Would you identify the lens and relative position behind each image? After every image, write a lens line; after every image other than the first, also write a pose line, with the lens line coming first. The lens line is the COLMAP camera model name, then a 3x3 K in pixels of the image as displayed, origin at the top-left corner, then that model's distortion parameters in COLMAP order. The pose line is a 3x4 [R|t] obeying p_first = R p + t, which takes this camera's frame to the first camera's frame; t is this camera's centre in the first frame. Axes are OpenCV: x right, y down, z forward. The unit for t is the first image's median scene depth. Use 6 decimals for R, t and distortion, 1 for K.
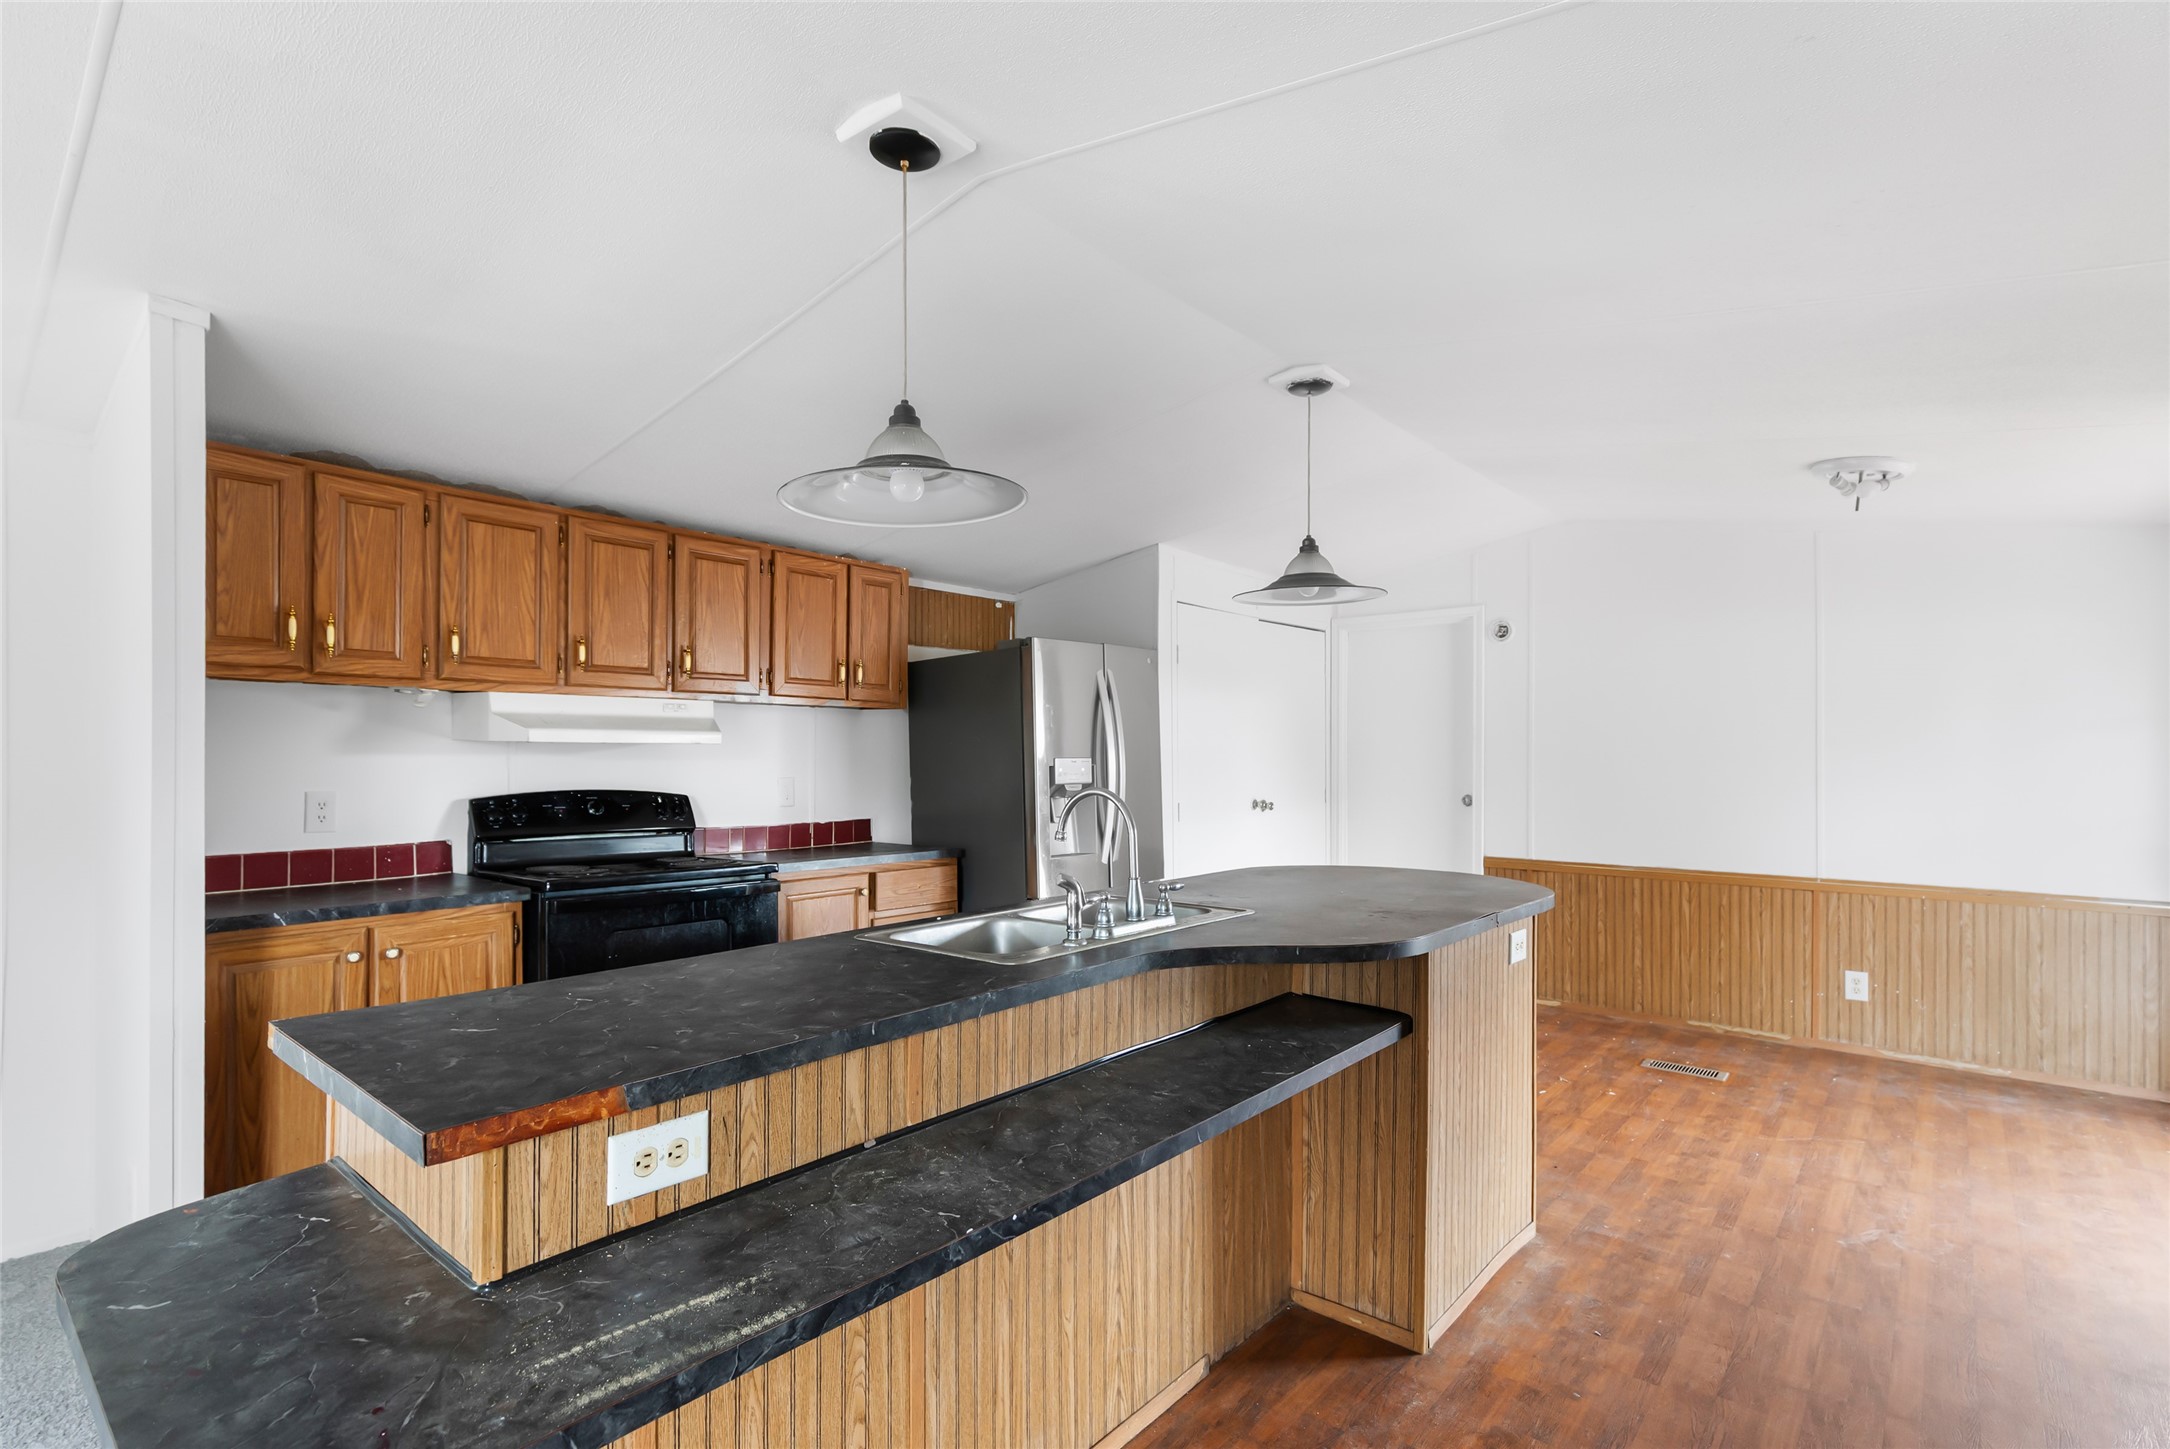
lens RADIAL K [[1024.0, 0, 1098.4], [0, 1024.0, 743.2], [0, 0, 1]] dist [0.000305, 0.000209]
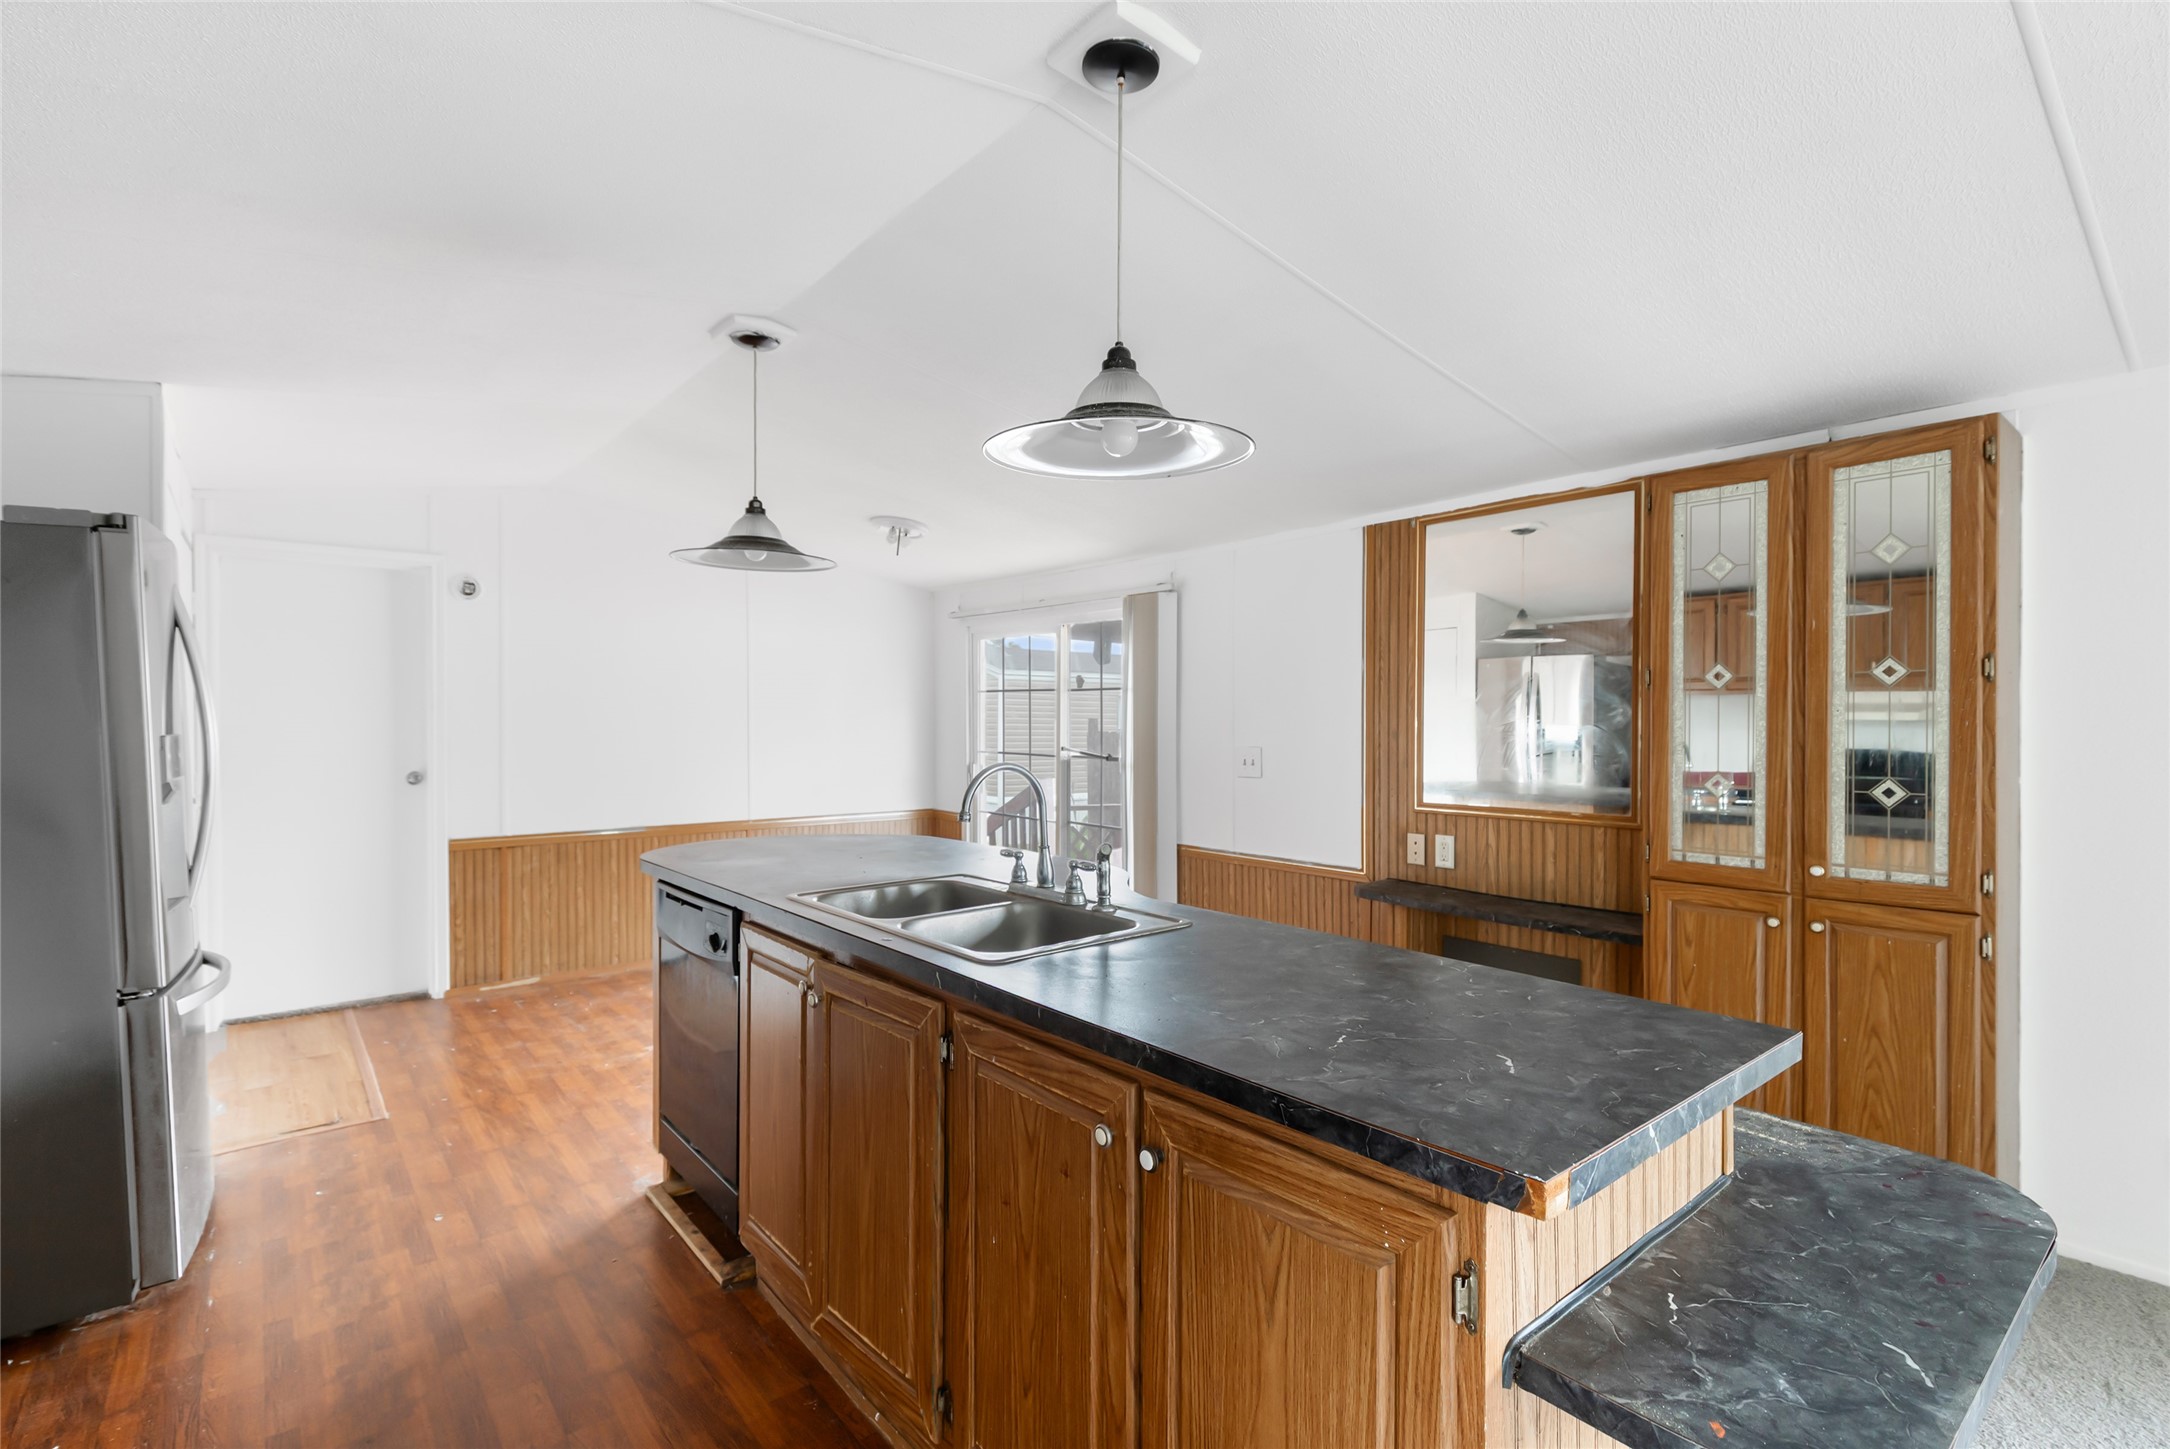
lens RADIAL K [[1010.2, 0, 1066.3], [0, 1010.2, 730.0], [0, 0, 1]] dist [0.003779, 0.000267]
pose [[0.191904, -0.010448, 0.981358, -0.494402], [-0.008737, 0.999886, 0.012353, 0.000136], [-0.981375, -0.010945, 0.191791, 0.397859]]
